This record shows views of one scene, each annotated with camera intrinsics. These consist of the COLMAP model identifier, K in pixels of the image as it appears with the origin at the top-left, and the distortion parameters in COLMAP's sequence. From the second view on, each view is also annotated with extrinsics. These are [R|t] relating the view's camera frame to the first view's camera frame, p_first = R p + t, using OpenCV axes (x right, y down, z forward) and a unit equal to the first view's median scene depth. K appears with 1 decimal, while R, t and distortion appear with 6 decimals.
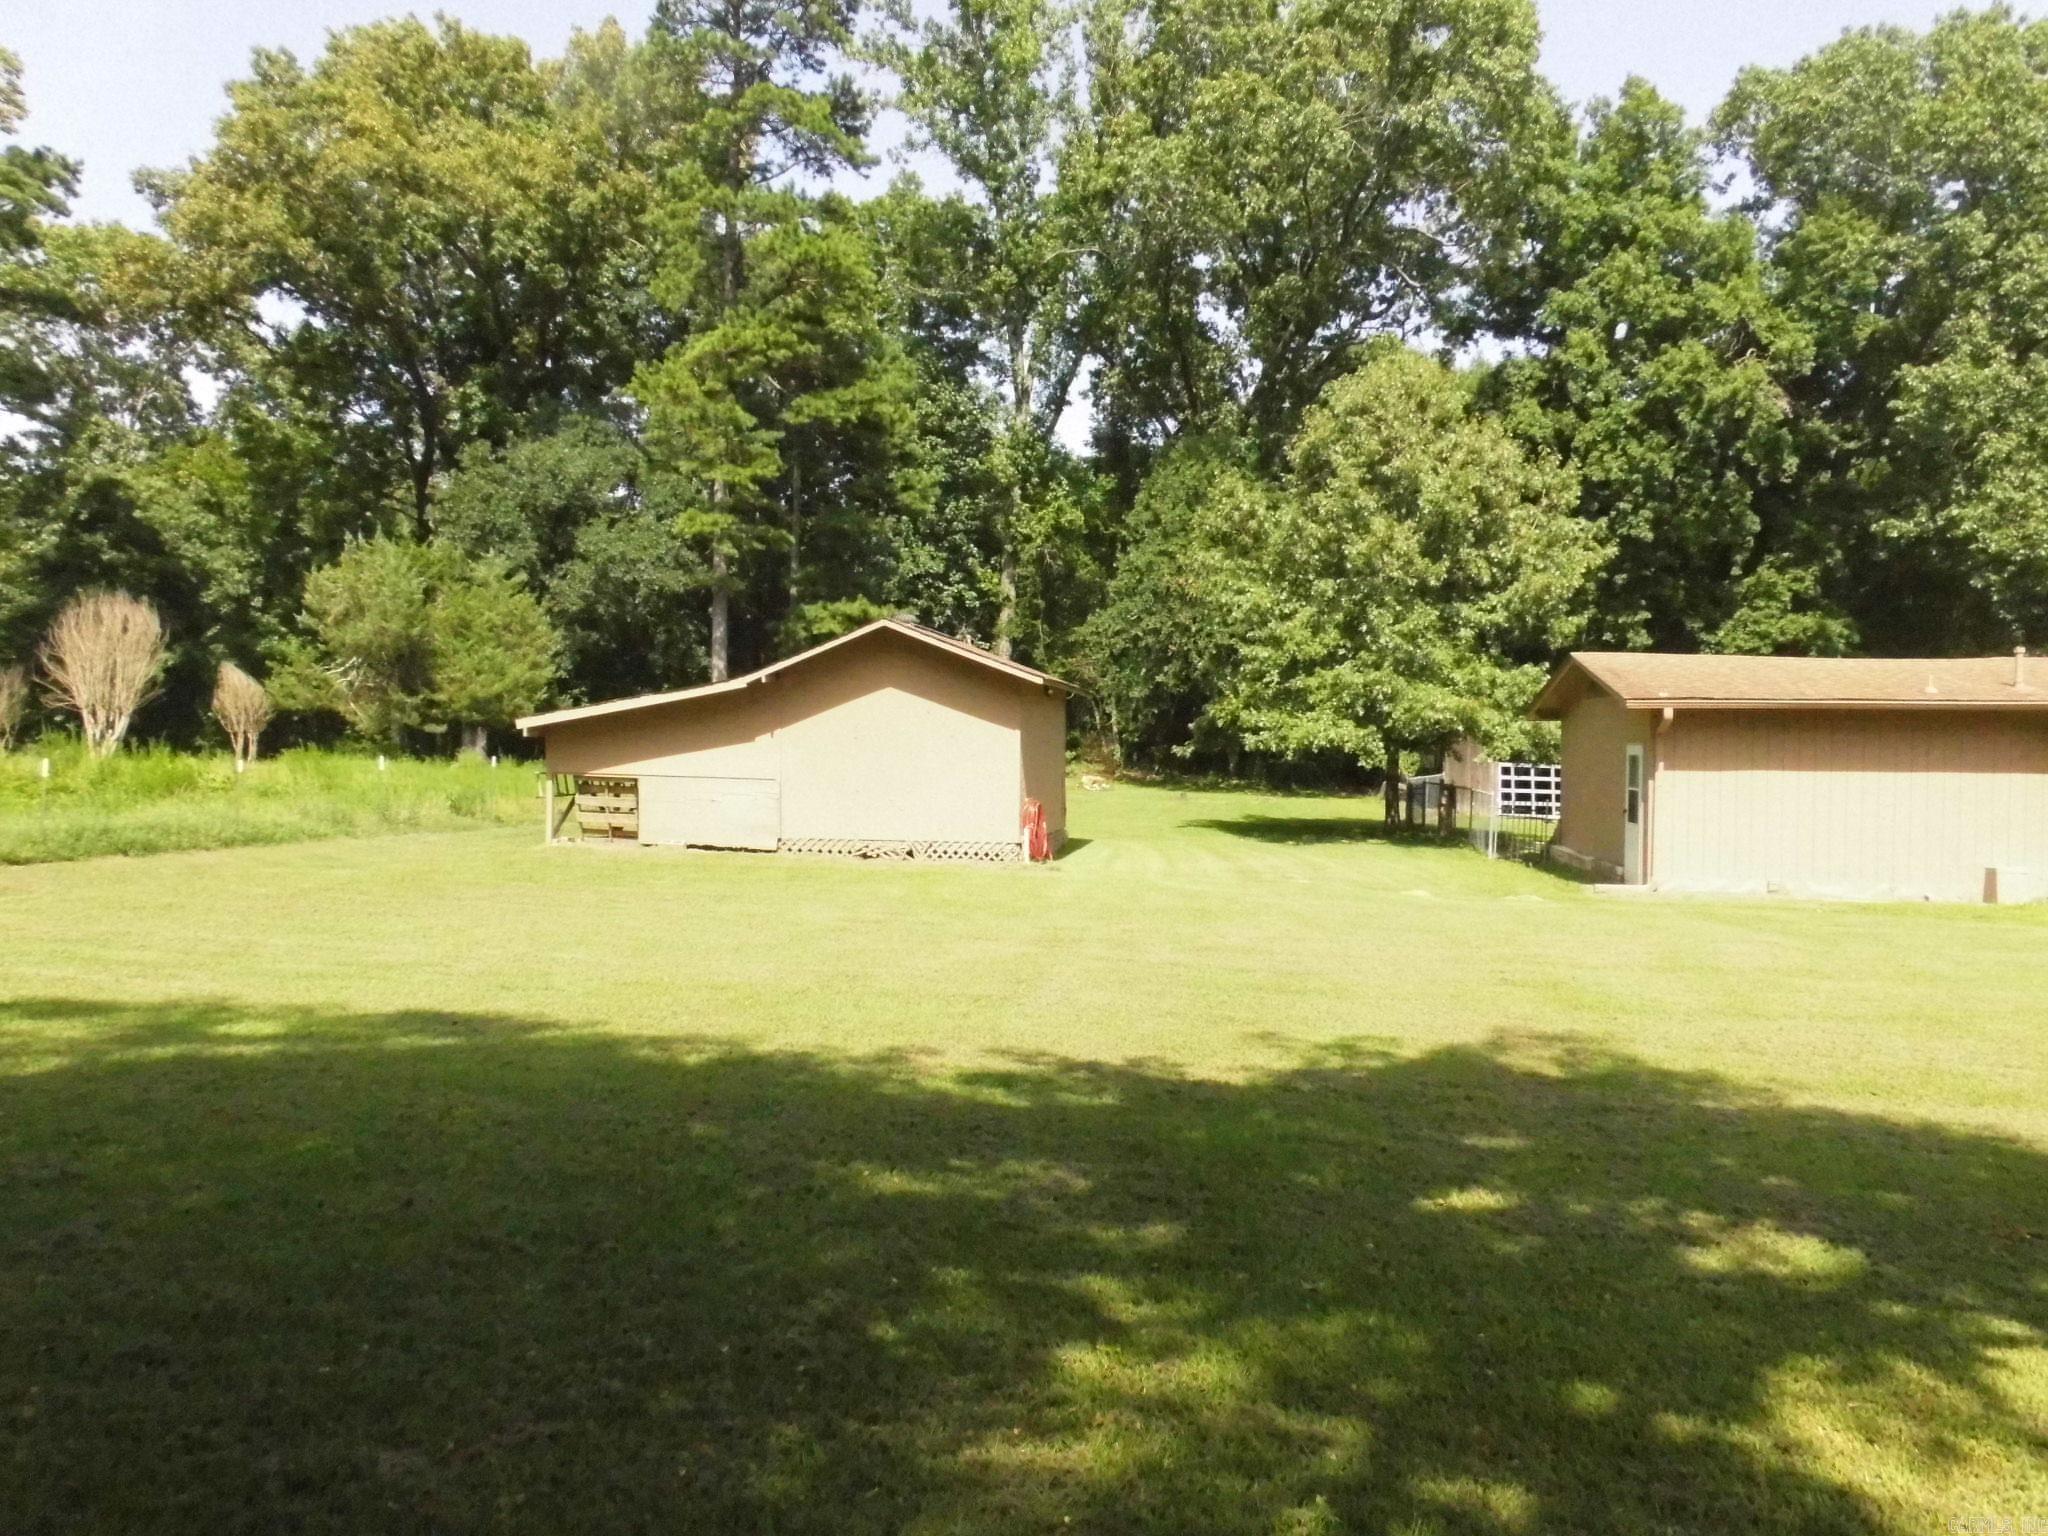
lens RADIAL K [[1522.5, 0, 1035.9], [0, 1522.5, 769.5], [0, 0, 1]] dist [-0.012958, 0.007863]
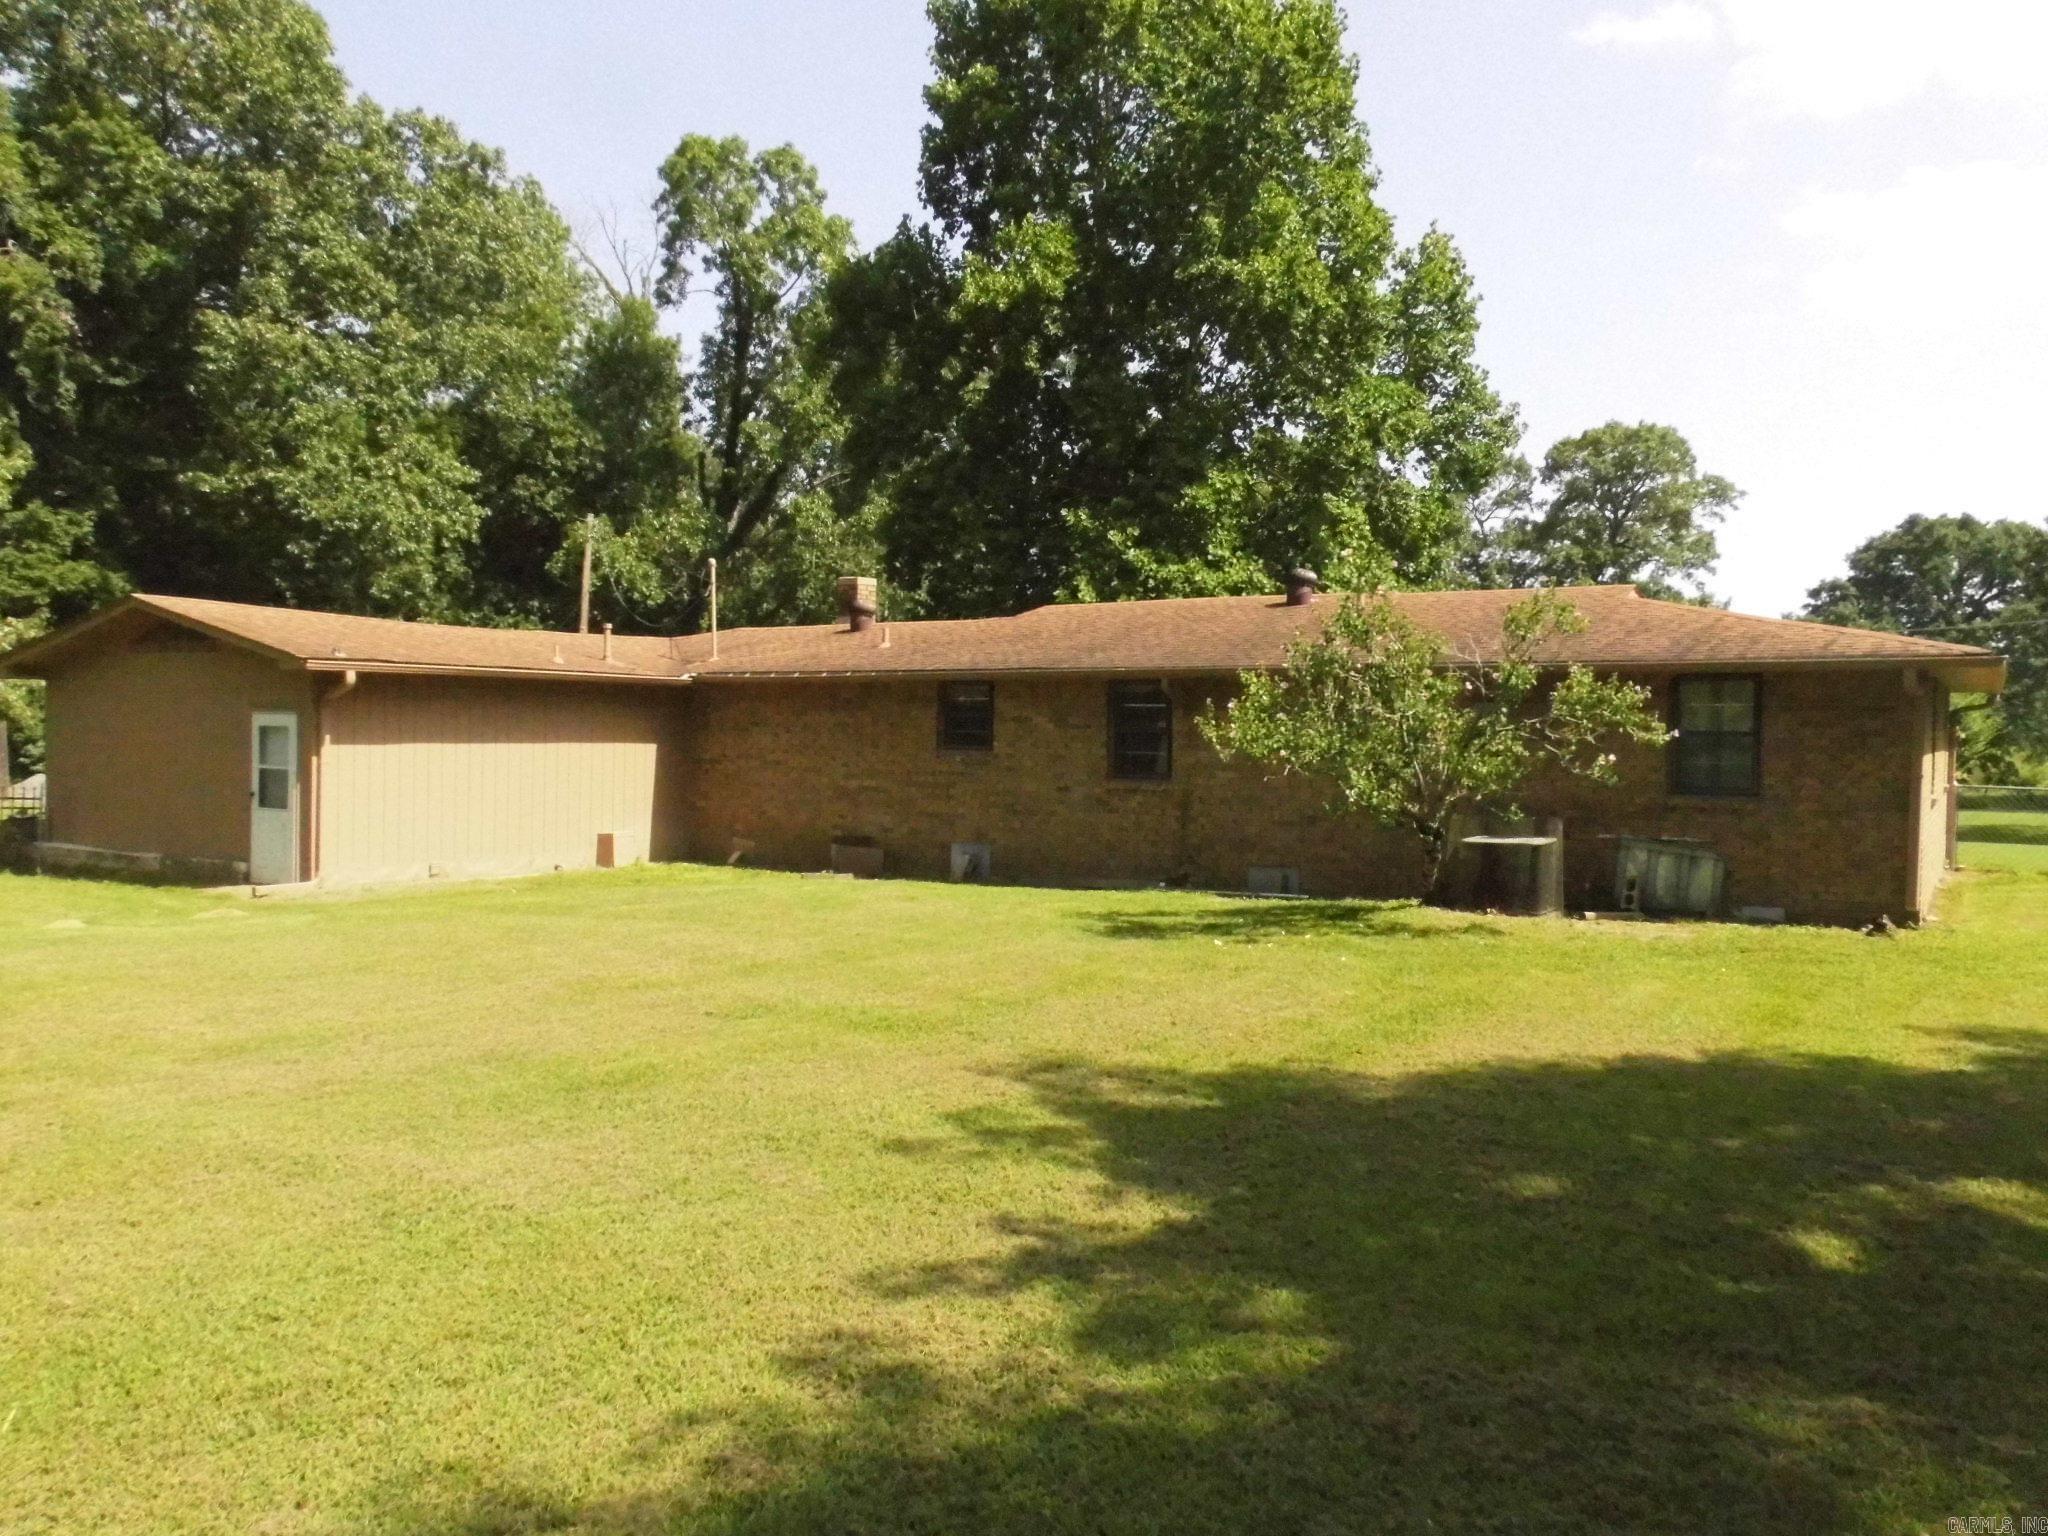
lens RADIAL K [[1522.5, 0, 1029.9], [0, 1522.5, 755.5], [0, 0, 1]] dist [-0.012958, 0.007863]
pose [[0.358234, -0.018690, 0.933445, -0.131279], [0.005002, 0.999824, 0.018099, -0.003645], [-0.933618, -0.001815, 0.358265, 0.184038]]
